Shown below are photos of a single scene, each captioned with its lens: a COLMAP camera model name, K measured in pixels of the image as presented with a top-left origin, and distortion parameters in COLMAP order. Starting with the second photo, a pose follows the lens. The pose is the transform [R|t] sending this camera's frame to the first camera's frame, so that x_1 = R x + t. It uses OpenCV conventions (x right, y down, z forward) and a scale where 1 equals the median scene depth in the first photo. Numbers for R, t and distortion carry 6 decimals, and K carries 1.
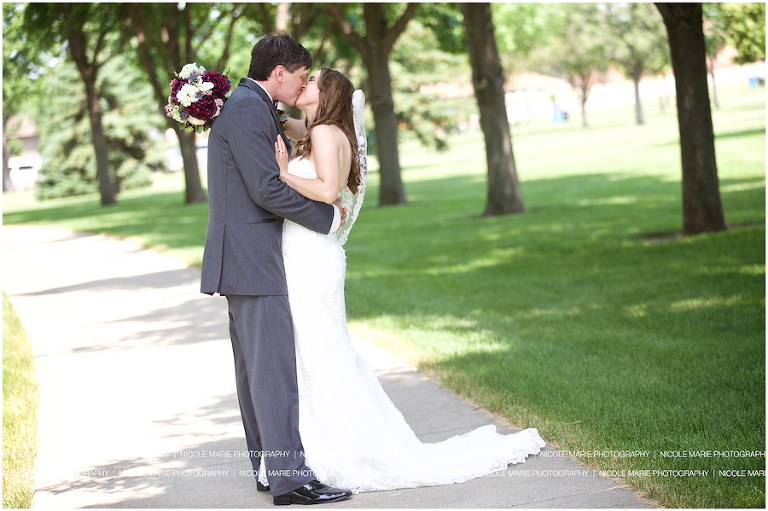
lens RADIAL K [[1562.6, 0, 386.9], [0, 1562.6, 227.1], [0, 0, 1]] dist [0.086440, -0.211489]
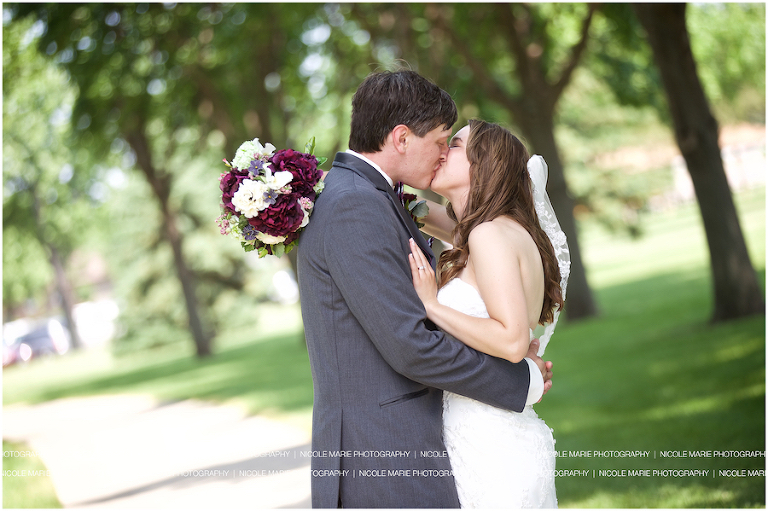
lens RADIAL K [[1390.7, 0, 384.0], [0, 1390.7, 255.5], [0, 0, 1]] dist [-0.008195, 0.055294]
pose [[0.989868, -0.104114, -0.096545, -0.022216], [0.100182, 0.993964, -0.044722, -0.024681], [0.100619, 0.034597, 0.994323, 0.344605]]
